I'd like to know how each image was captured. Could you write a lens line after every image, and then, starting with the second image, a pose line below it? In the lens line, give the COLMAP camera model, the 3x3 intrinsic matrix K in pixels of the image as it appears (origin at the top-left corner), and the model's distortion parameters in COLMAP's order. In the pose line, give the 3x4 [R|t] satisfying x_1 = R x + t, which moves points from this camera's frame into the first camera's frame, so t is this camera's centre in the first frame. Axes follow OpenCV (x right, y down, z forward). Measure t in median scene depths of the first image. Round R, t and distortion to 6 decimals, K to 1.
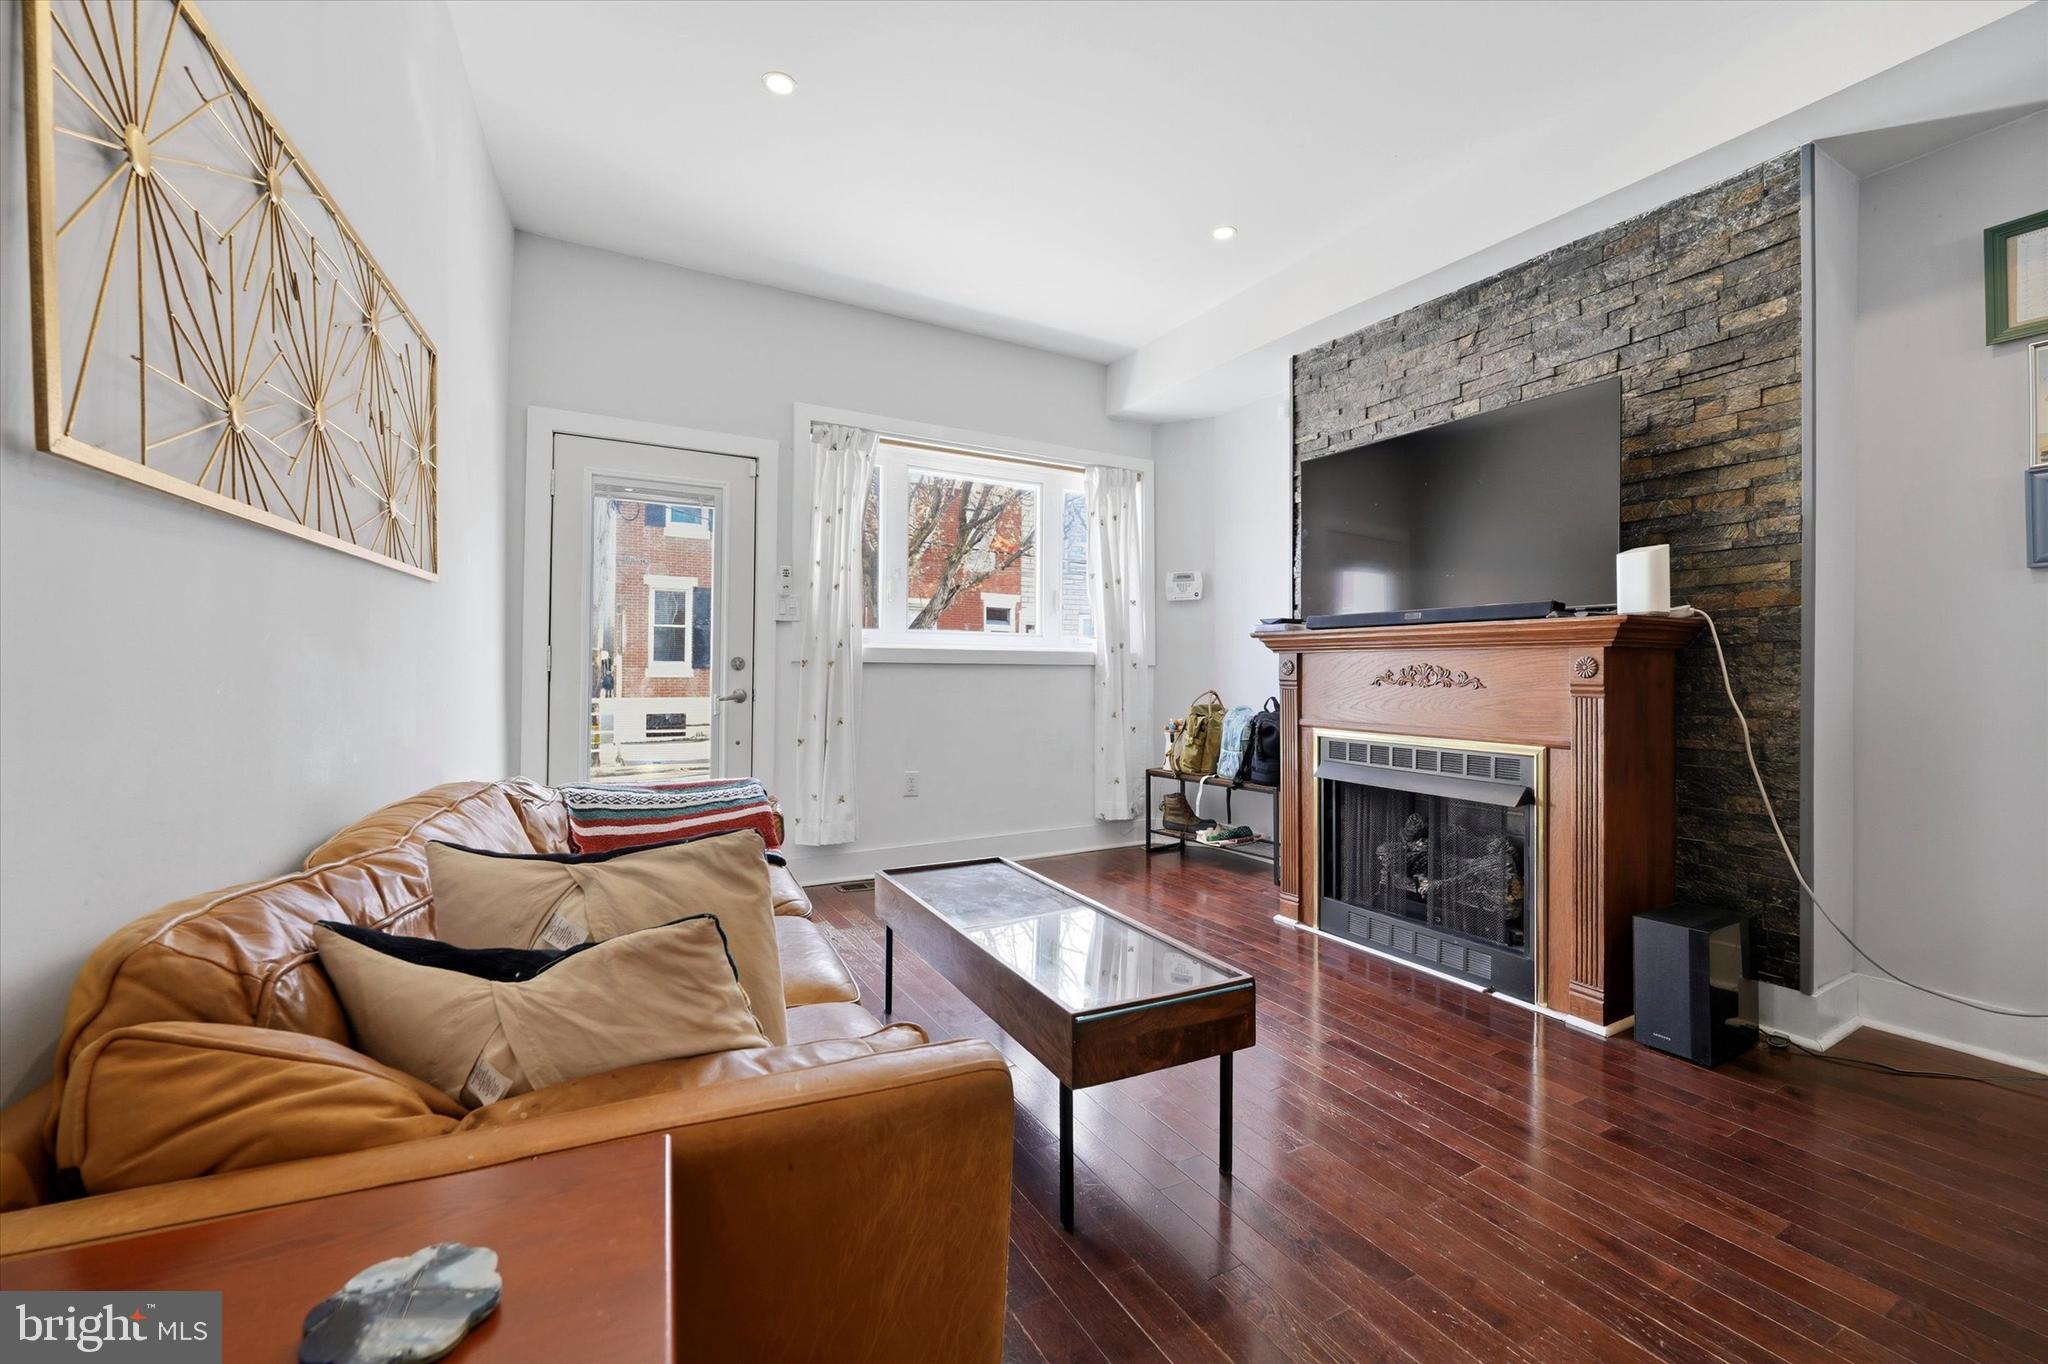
lens RADIAL K [[841.1, 0, 1029.7], [0, 841.1, 675.1], [0, 0, 1]] dist [0.003629, -0.000173]
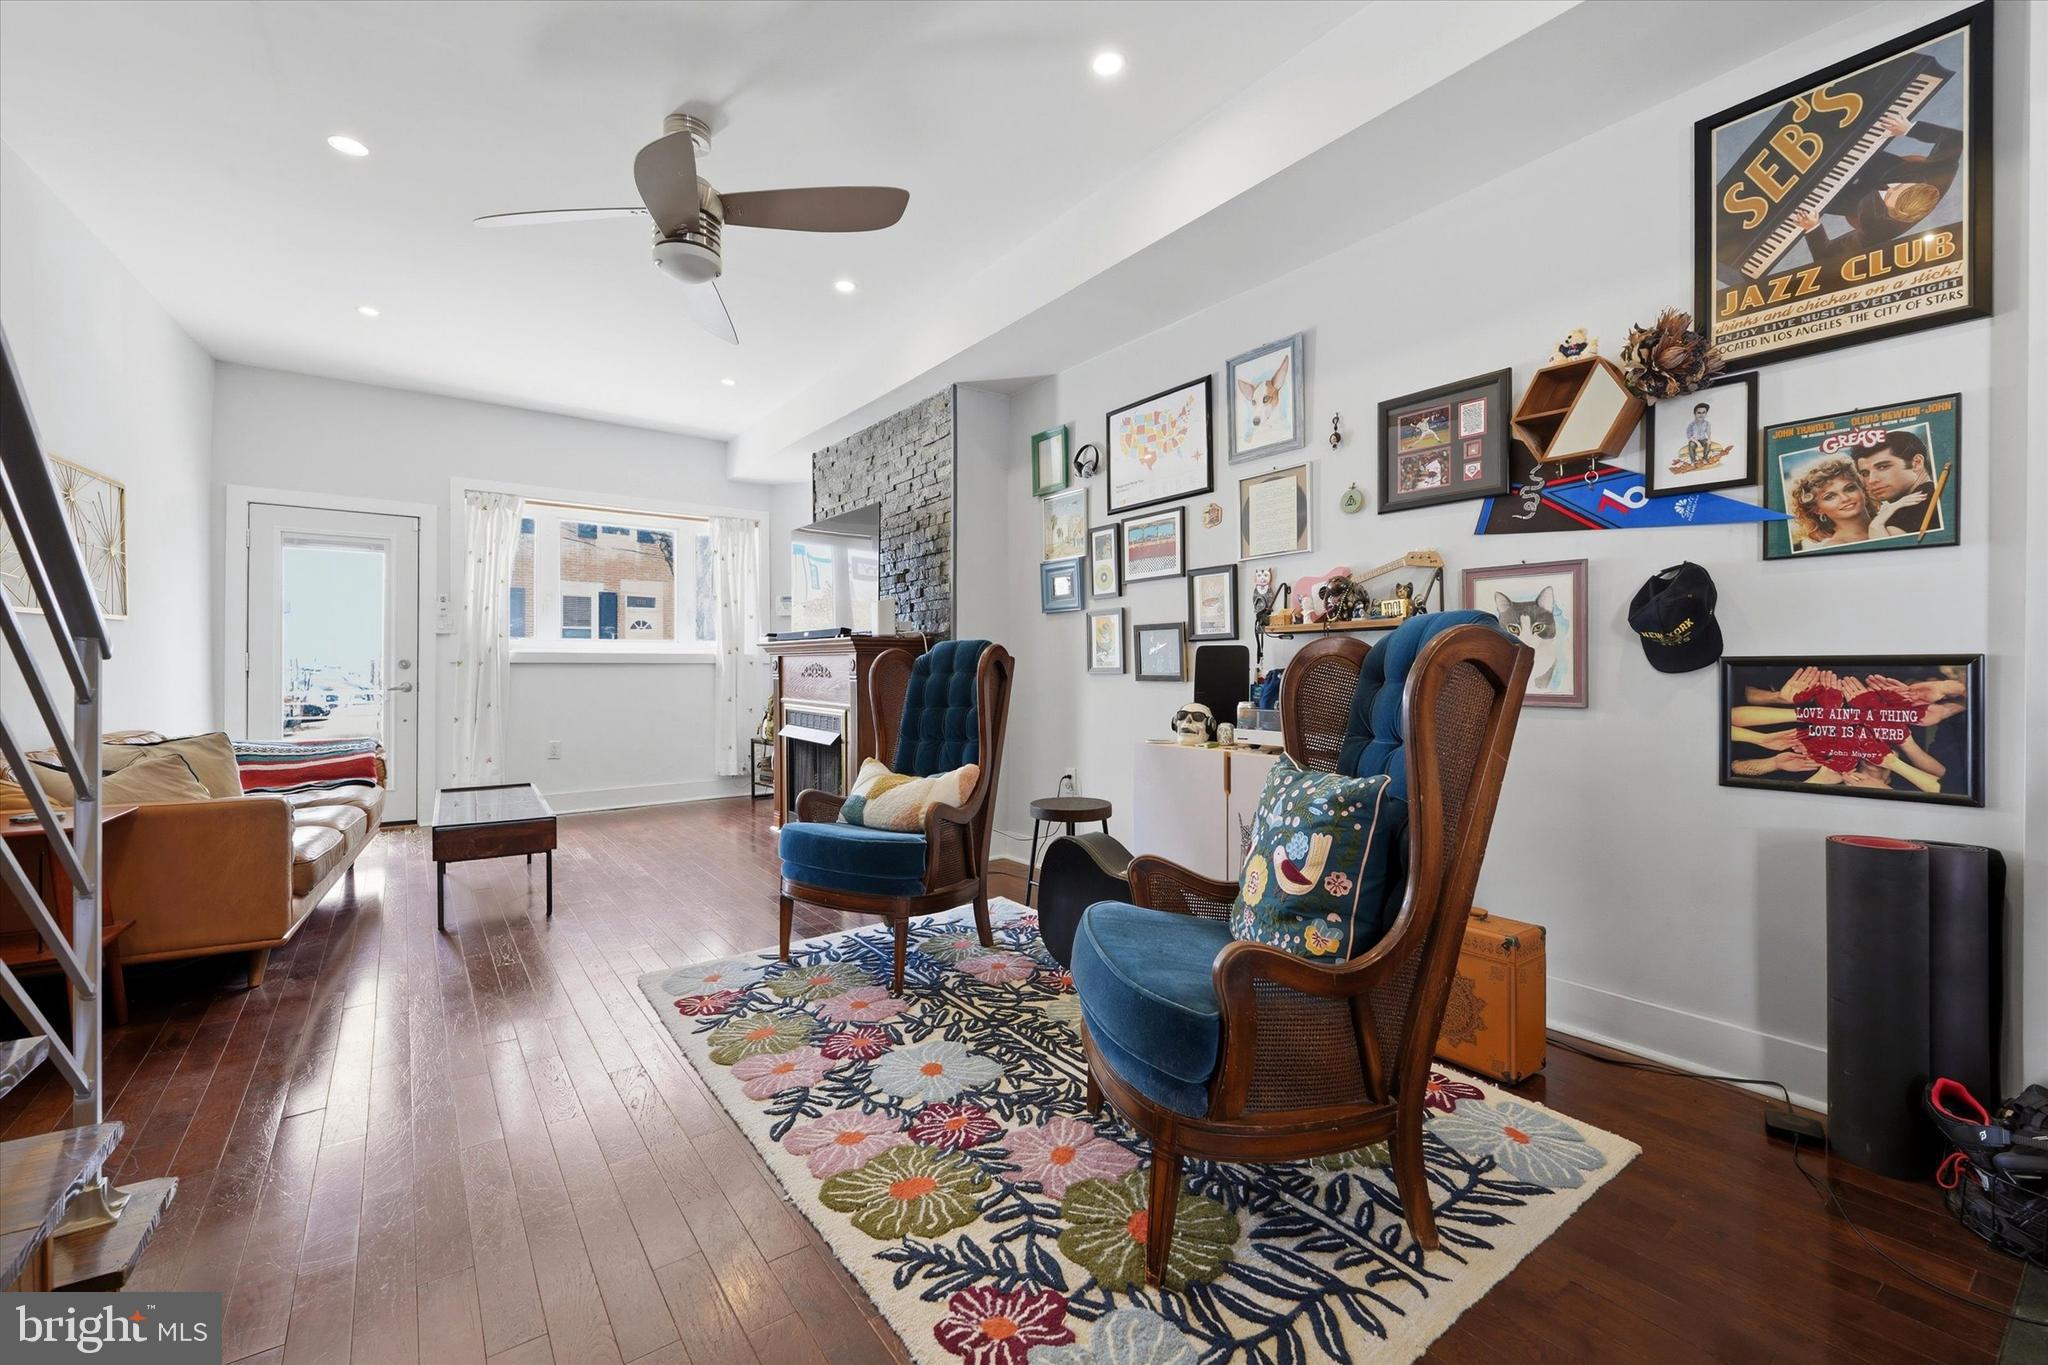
lens RADIAL K [[841.1, 0, 1015.3], [0, 841.1, 680.5], [0, 0, 1]] dist [0.003629, -0.000173]
pose [[0.992631, -0.006655, 0.120996, 0.473824], [0.005014, 0.999891, 0.013855, -0.000584], [-0.121075, -0.013146, 0.992556, -0.498610]]
